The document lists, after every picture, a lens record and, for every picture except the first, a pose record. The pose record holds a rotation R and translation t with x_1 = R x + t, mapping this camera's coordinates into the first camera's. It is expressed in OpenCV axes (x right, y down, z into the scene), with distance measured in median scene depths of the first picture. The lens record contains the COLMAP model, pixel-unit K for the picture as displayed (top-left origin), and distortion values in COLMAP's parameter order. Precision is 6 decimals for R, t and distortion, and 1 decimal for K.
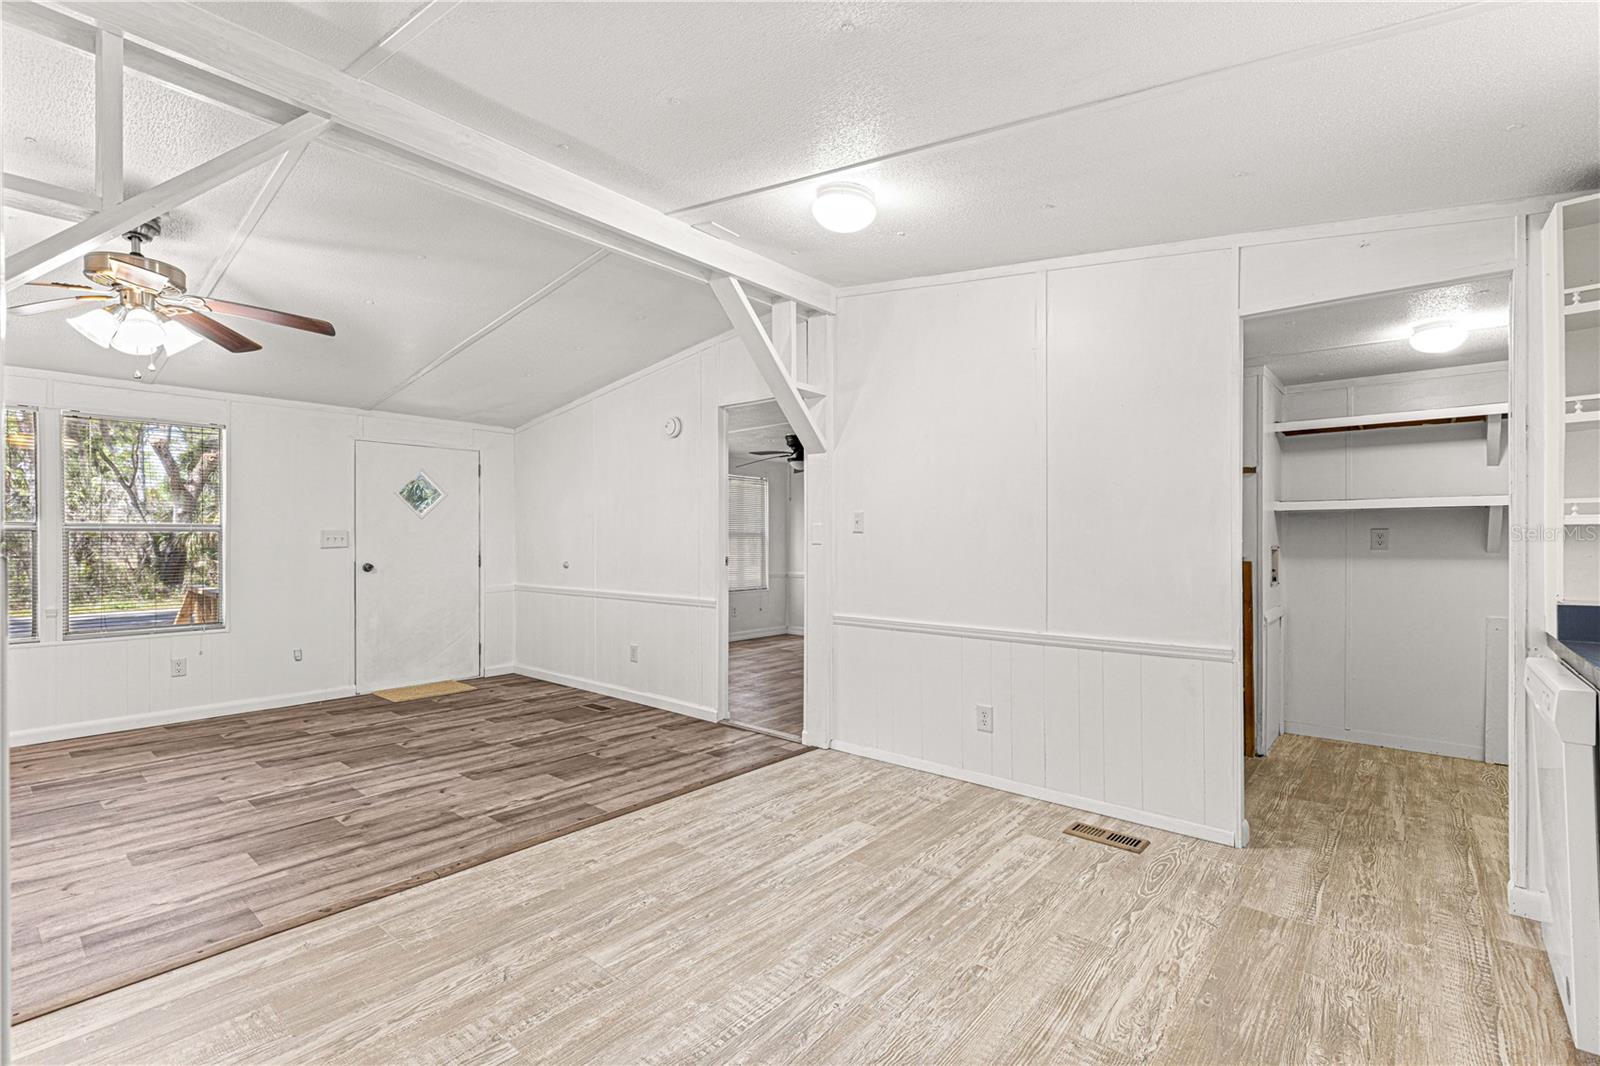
lens RADIAL K [[722.7, 0, 803.0], [0, 722.7, 539.4], [0, 0, 1]] dist [0.011893, -0.003168]
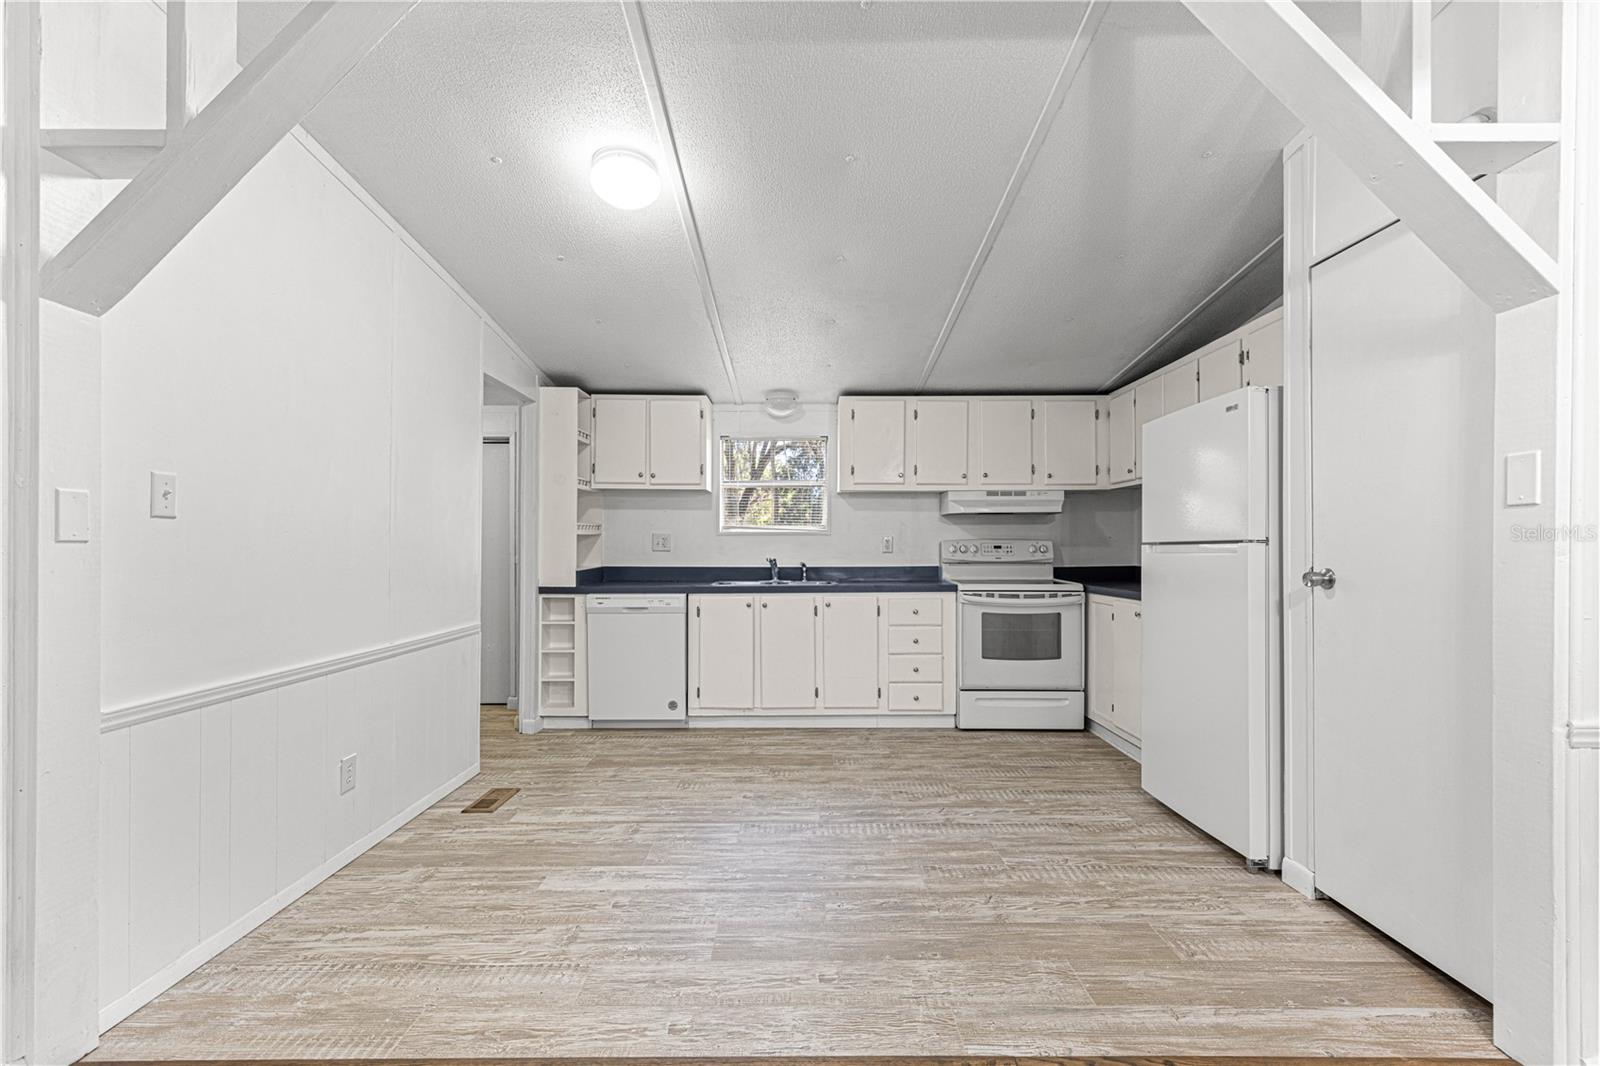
lens RADIAL K [[722.7, 0, 795.7], [0, 722.7, 545.3], [0, 0, 1]] dist [0.011893, -0.003168]
pose [[-0.641492, -0.001171, 0.767129, -0.767517], [-0.004146, 0.999990, -0.001940, 0.011064], [-0.767119, -0.004425, -0.641490, 1.377873]]
